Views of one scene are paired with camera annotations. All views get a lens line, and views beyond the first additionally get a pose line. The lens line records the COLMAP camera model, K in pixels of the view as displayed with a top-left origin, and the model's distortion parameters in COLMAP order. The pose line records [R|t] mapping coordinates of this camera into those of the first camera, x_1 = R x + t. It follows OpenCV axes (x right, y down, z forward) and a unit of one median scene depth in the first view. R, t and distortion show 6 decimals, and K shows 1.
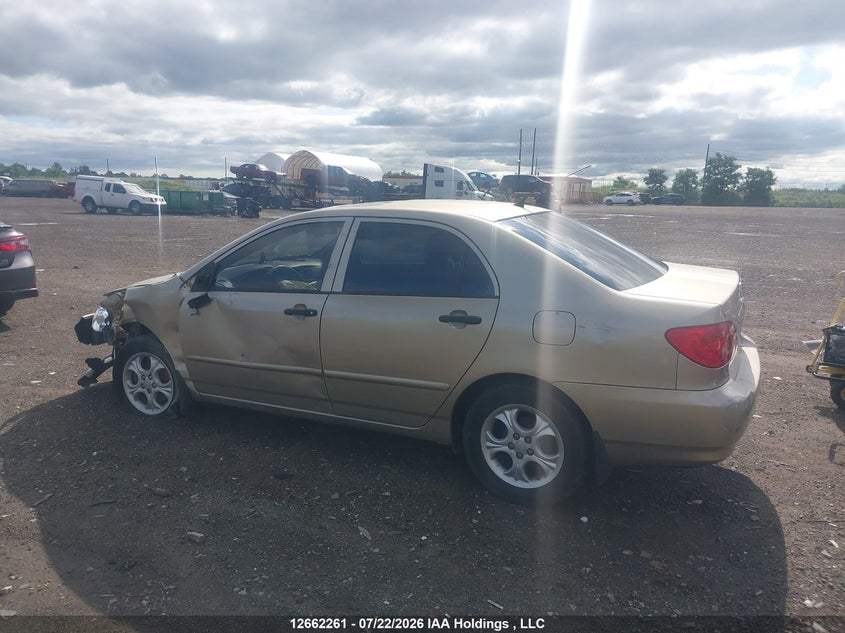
lens RADIAL K [[656.7, 0, 419.9], [0, 656.7, 320.6], [0, 0, 1]] dist [0.006686, -0.003460]
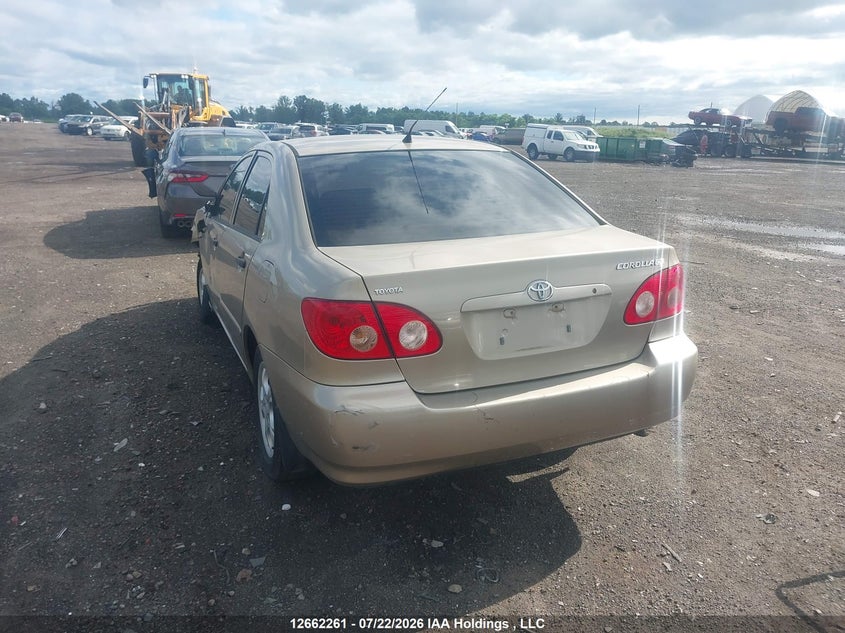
lens RADIAL K [[659.8, 0, 422.5], [0, 659.8, 316.5], [0, 0, 1]] dist [0.022475, -0.030455]
pose [[0.774287, 0.163880, -0.611246, 0.065280], [-0.122514, 0.986432, 0.109278, -0.004601], [0.620862, -0.009726, 0.783860, 0.032421]]
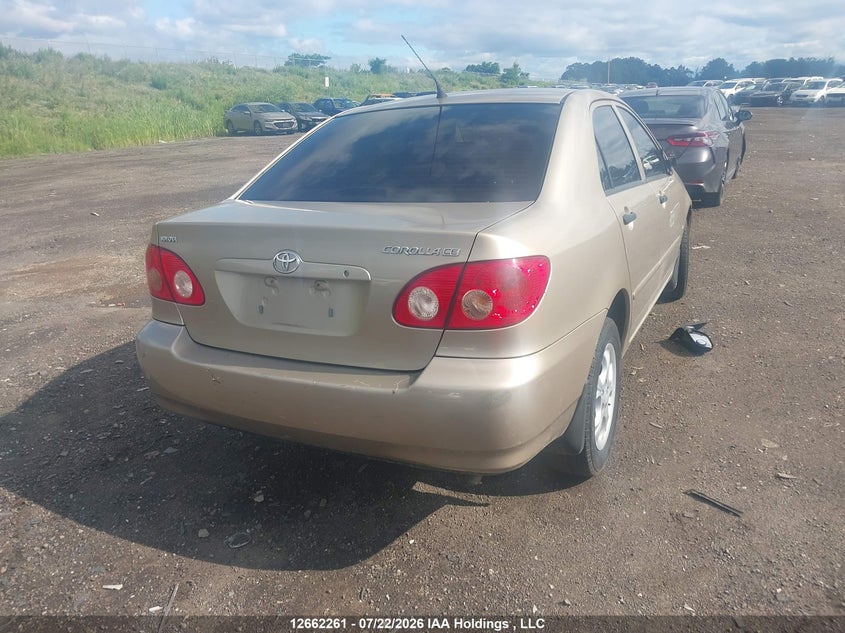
lens RADIAL K [[659.8, 0, 422.5], [0, 659.8, 316.5], [0, 0, 1]] dist [0.022475, -0.030455]
pose [[0.015074, 0.287939, -0.957530, 0.086546], [-0.153142, 0.947005, 0.282363, -0.013209], [0.988089, 0.142382, 0.058370, 0.087815]]
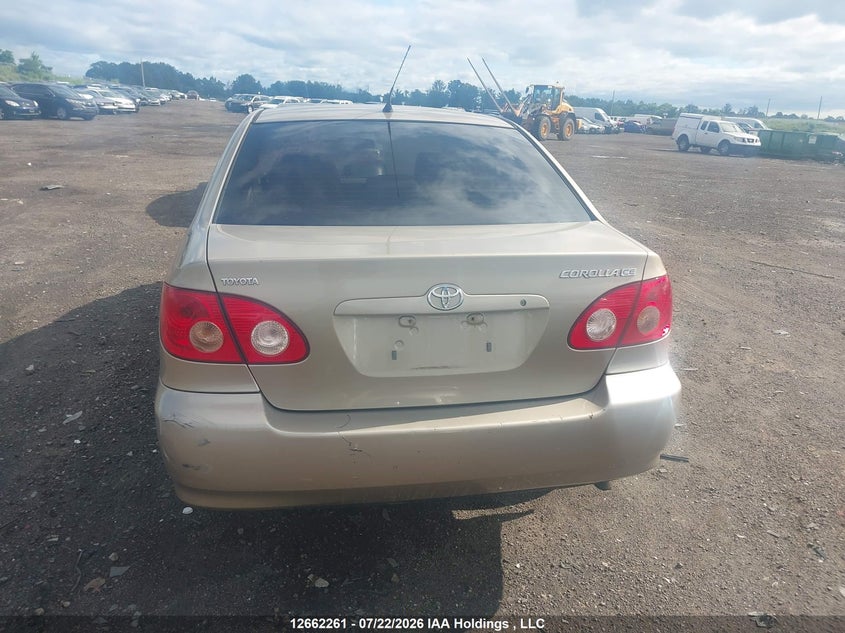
lens RADIAL K [[656.7, 0, 419.9], [0, 656.7, 320.6], [0, 0, 1]] dist [0.006686, -0.003460]
pose [[0.615442, 0.244987, -0.749142, 0.070485], [-0.181922, 0.968956, 0.167417, -0.007243], [0.766900, 0.033250, 0.640904, 0.052127]]
